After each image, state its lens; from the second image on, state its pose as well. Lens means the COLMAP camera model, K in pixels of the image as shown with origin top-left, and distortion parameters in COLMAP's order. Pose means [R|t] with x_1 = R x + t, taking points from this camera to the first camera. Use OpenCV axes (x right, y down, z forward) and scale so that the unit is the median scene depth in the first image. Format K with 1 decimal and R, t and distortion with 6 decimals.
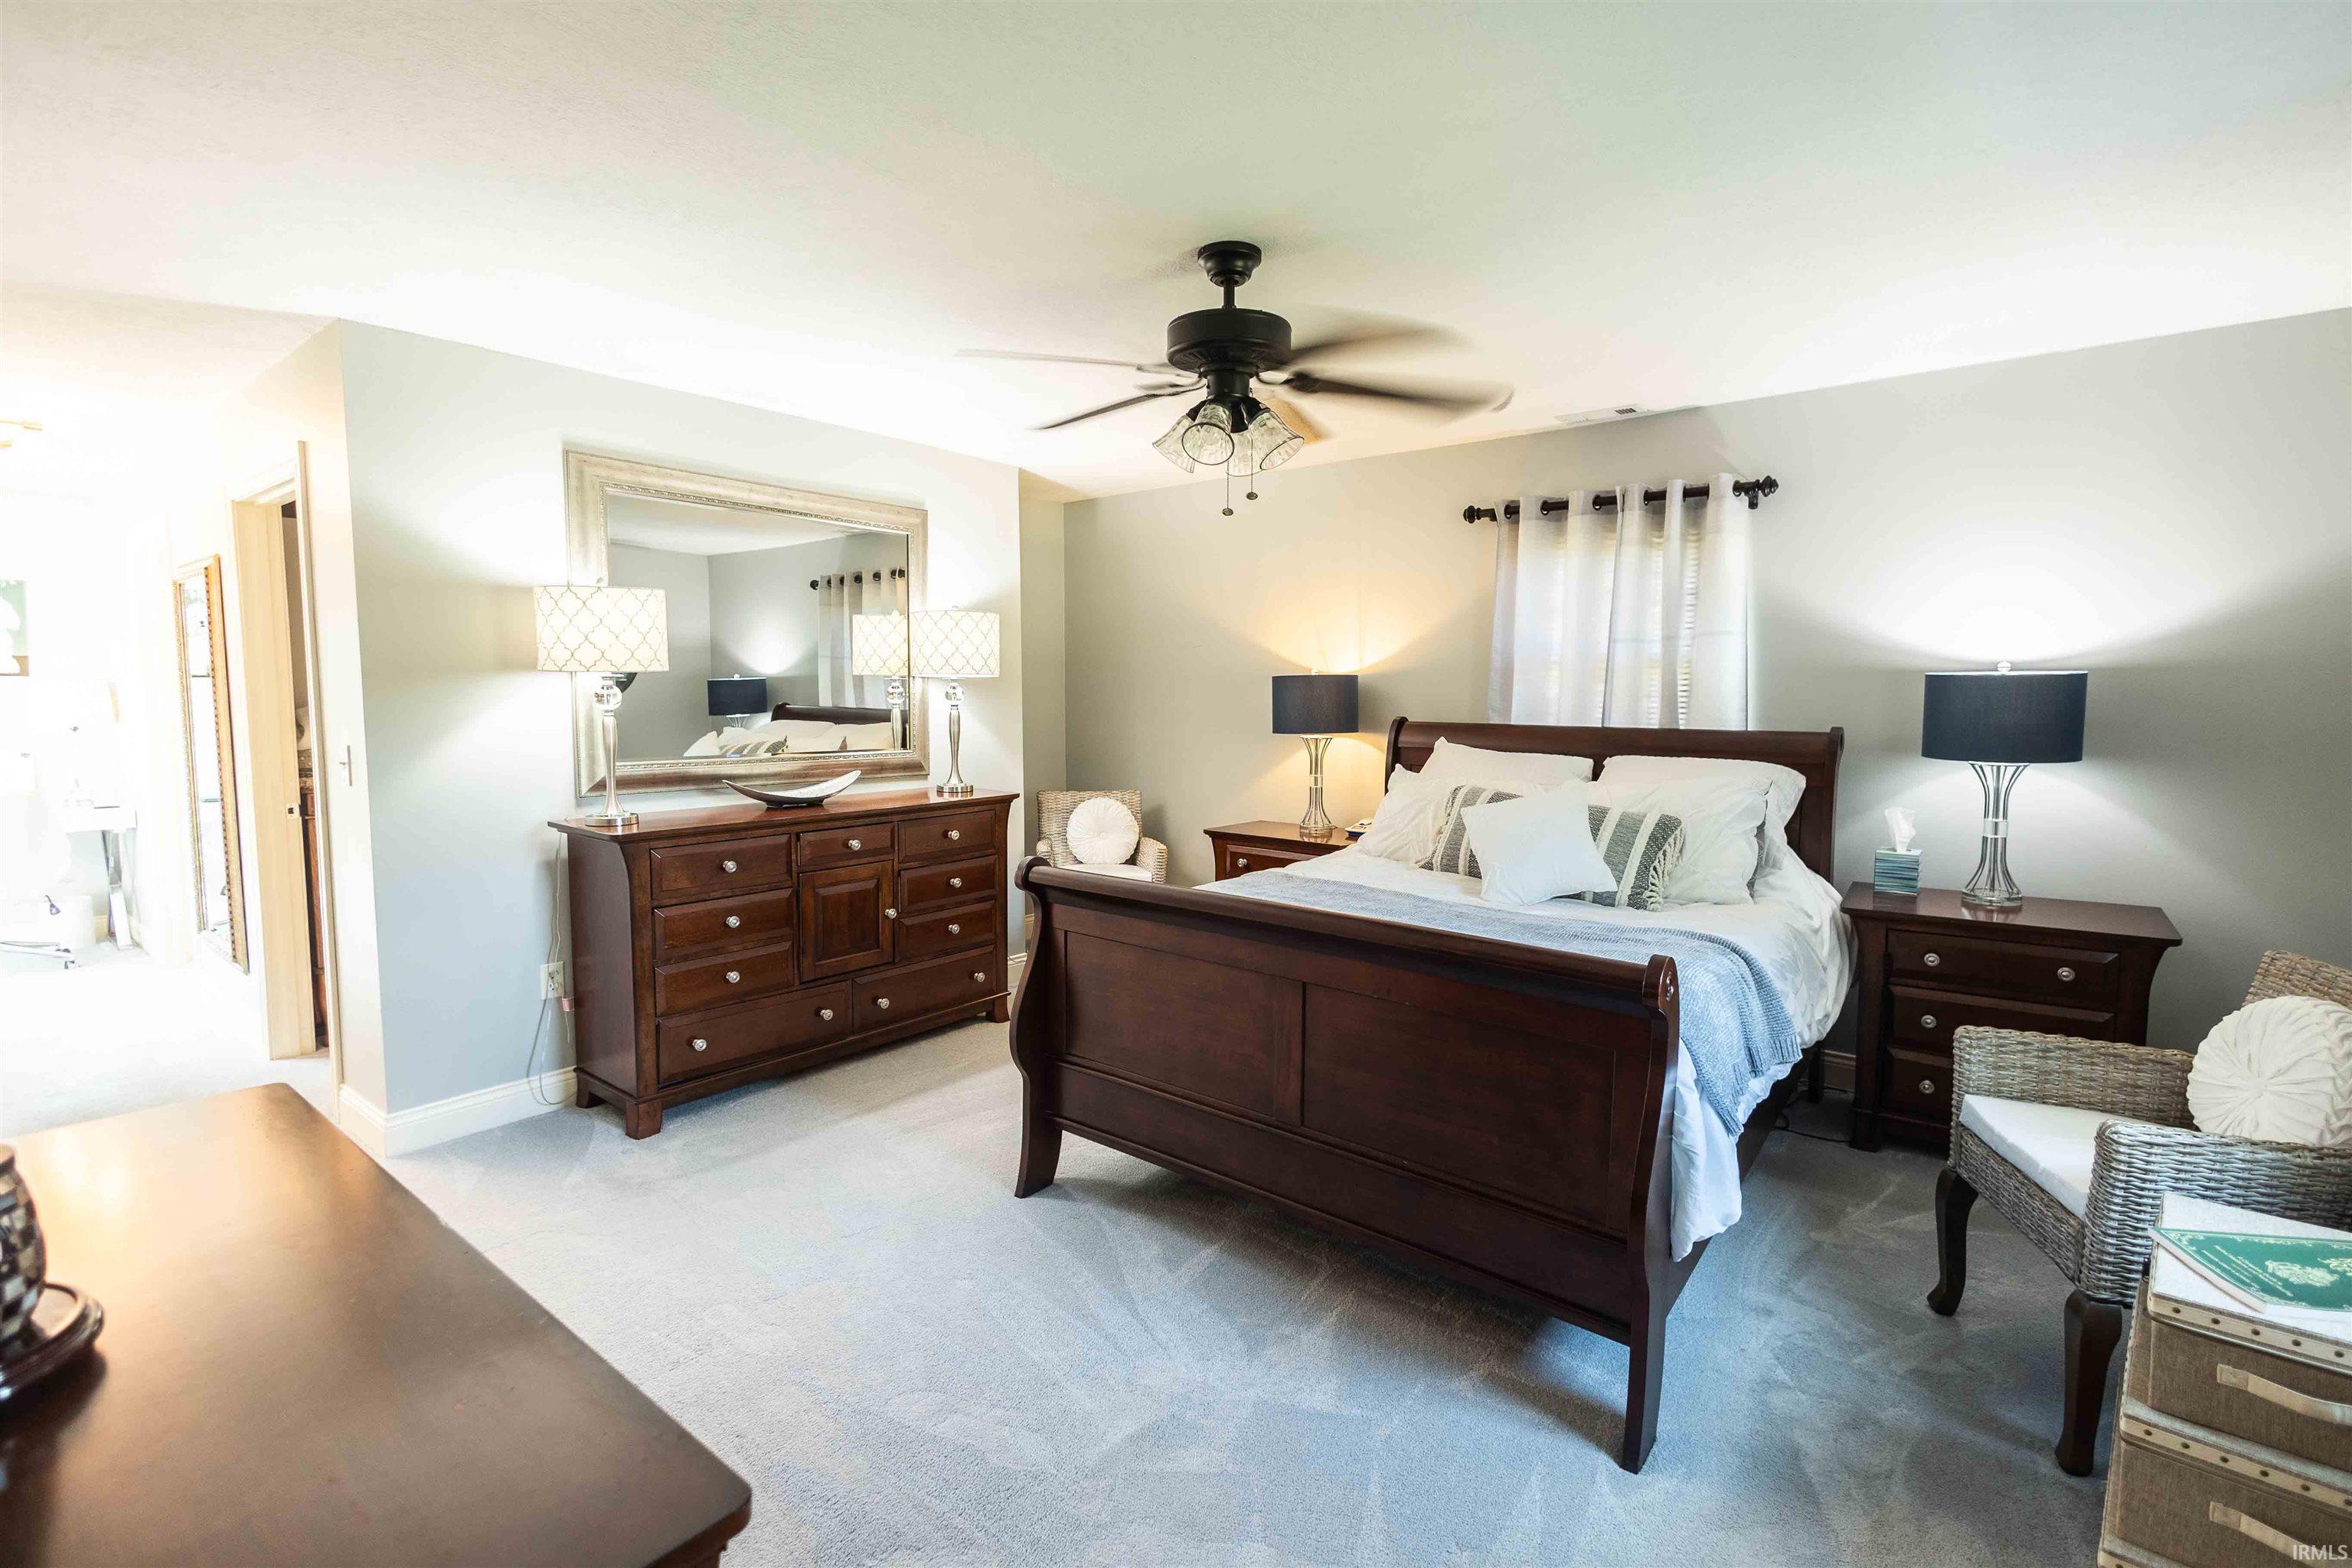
lens RADIAL K [[1097.7, 0, 1189.2], [0, 1097.7, 776.1], [0, 0, 1]] dist [0.014053, -0.001608]
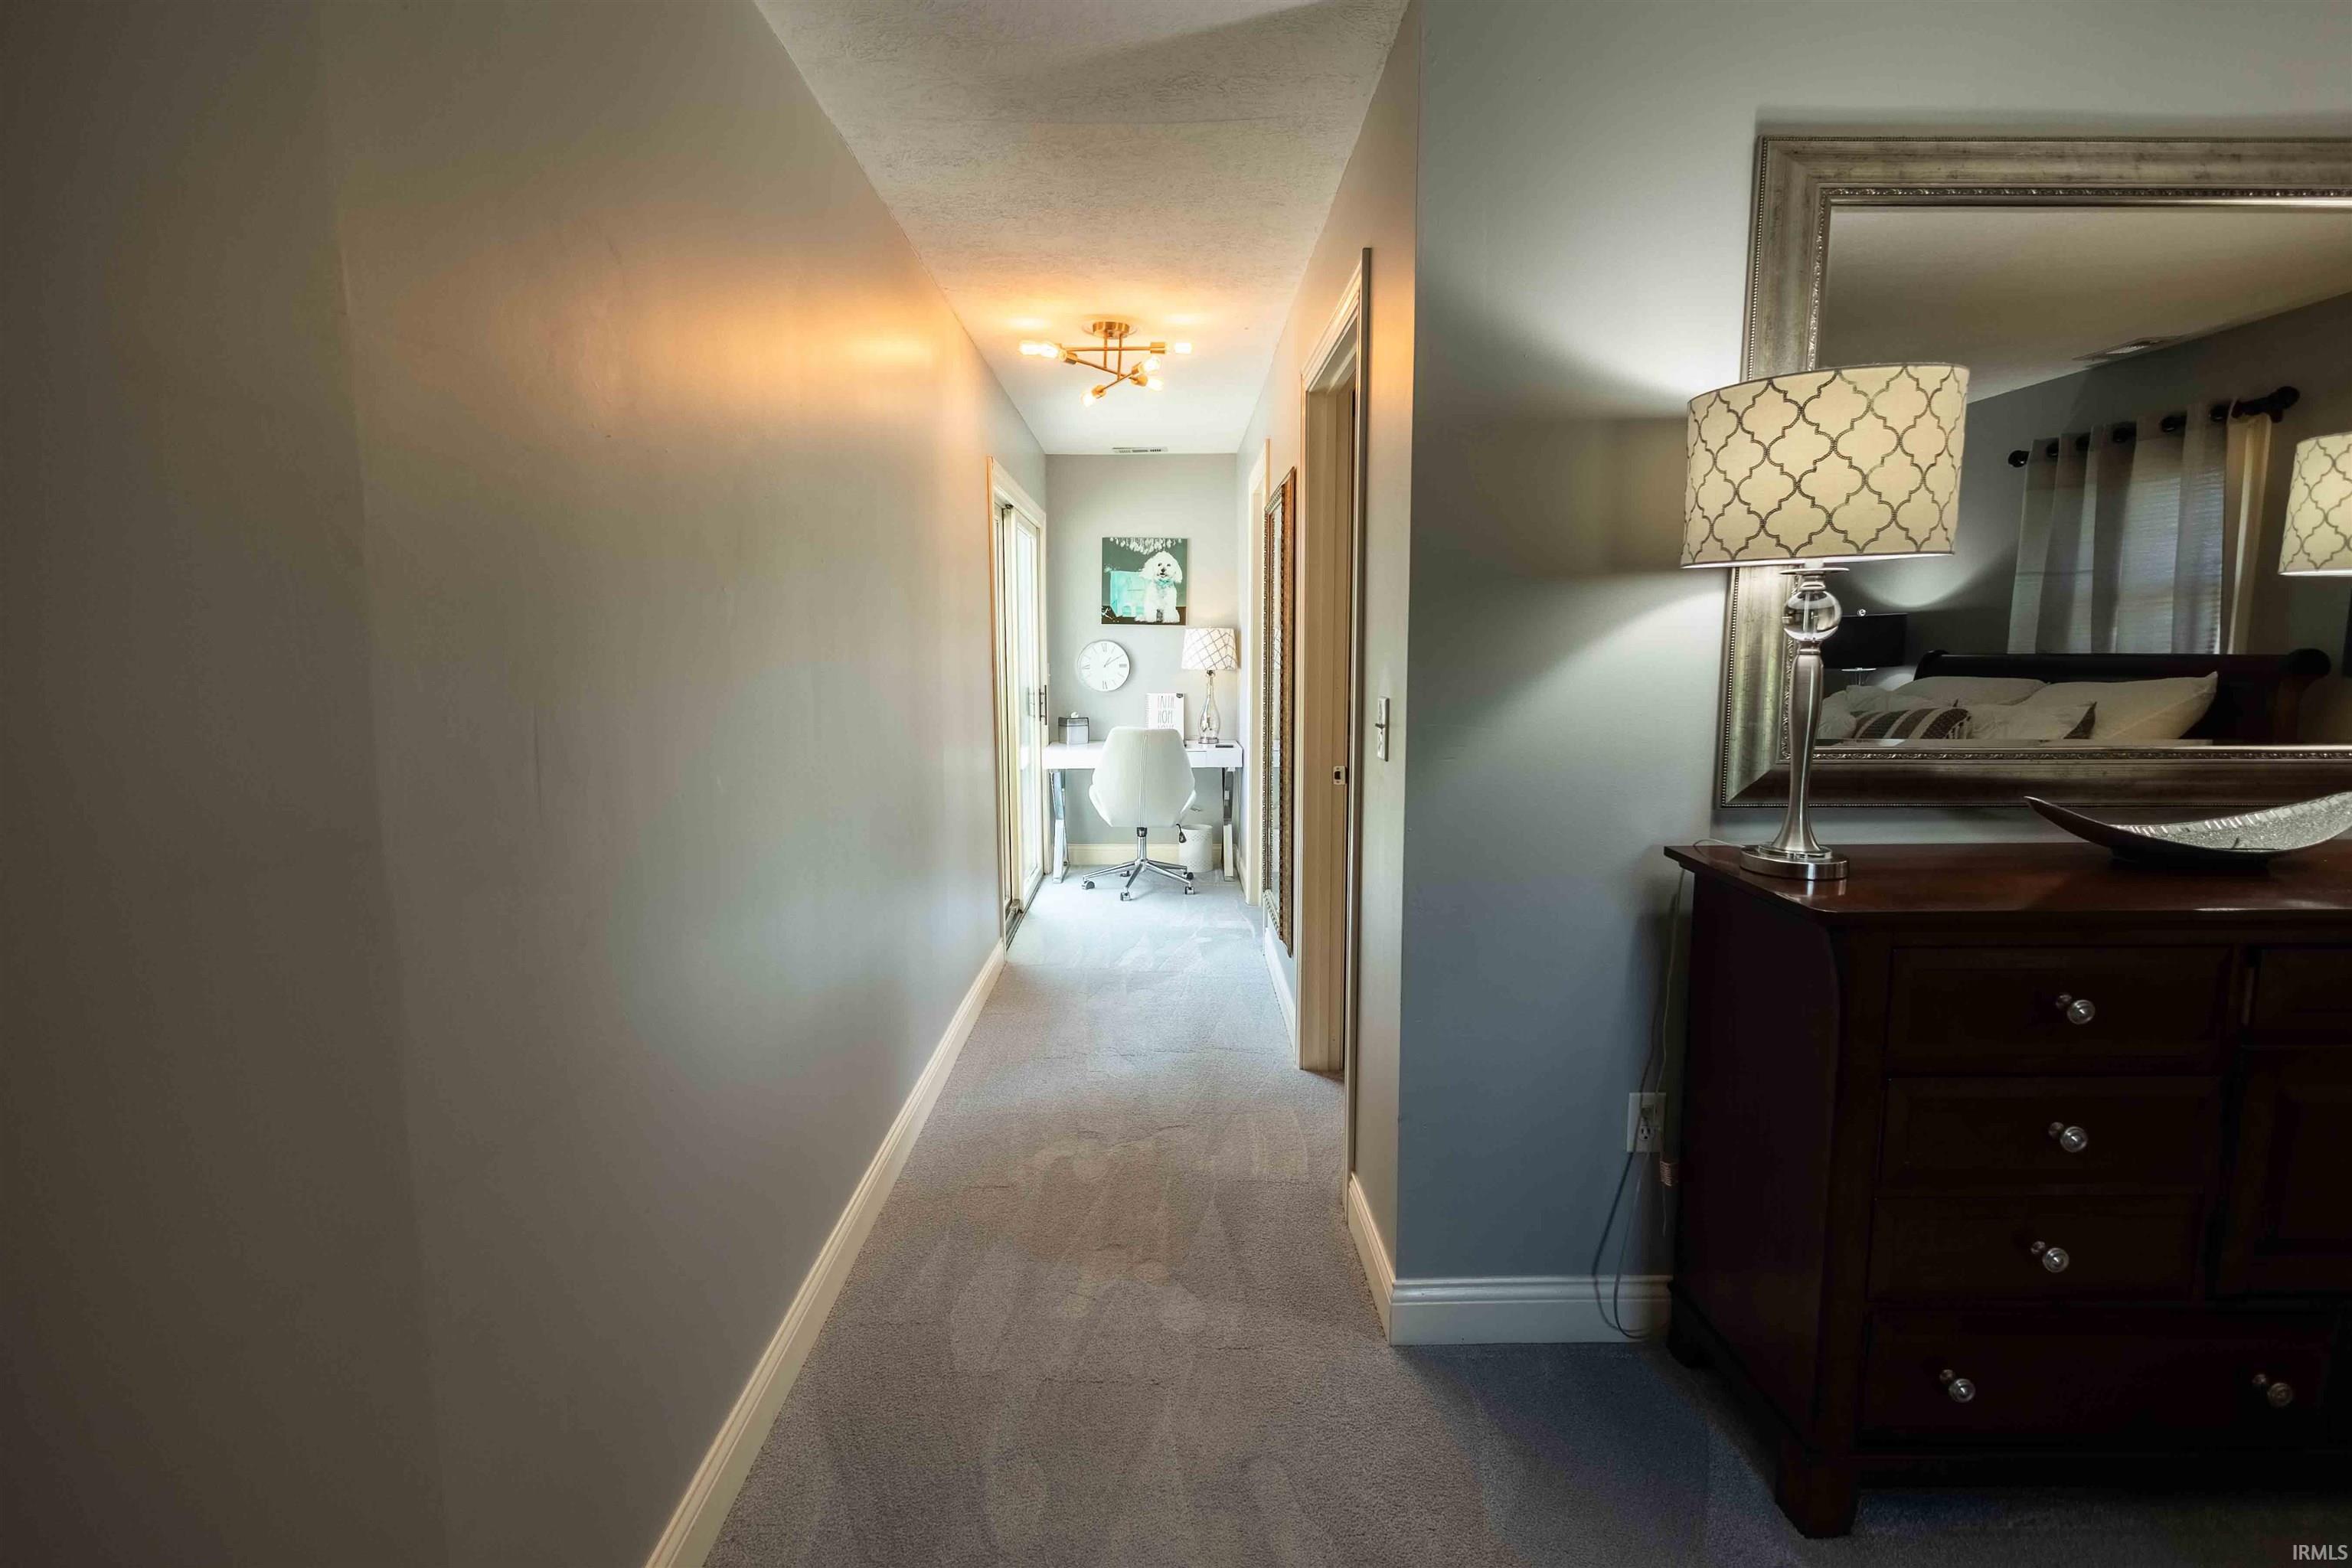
lens RADIAL K [[1097.7, 0, 1191.1], [0, 1097.7, 786.0], [0, 0, 1]] dist [0.014053, -0.001608]
pose [[0.656794, 0.091304, -0.748522, -0.313104], [-0.054836, 0.995798, 0.073350, -0.015784], [0.752074, -0.007129, 0.659040, 0.438221]]
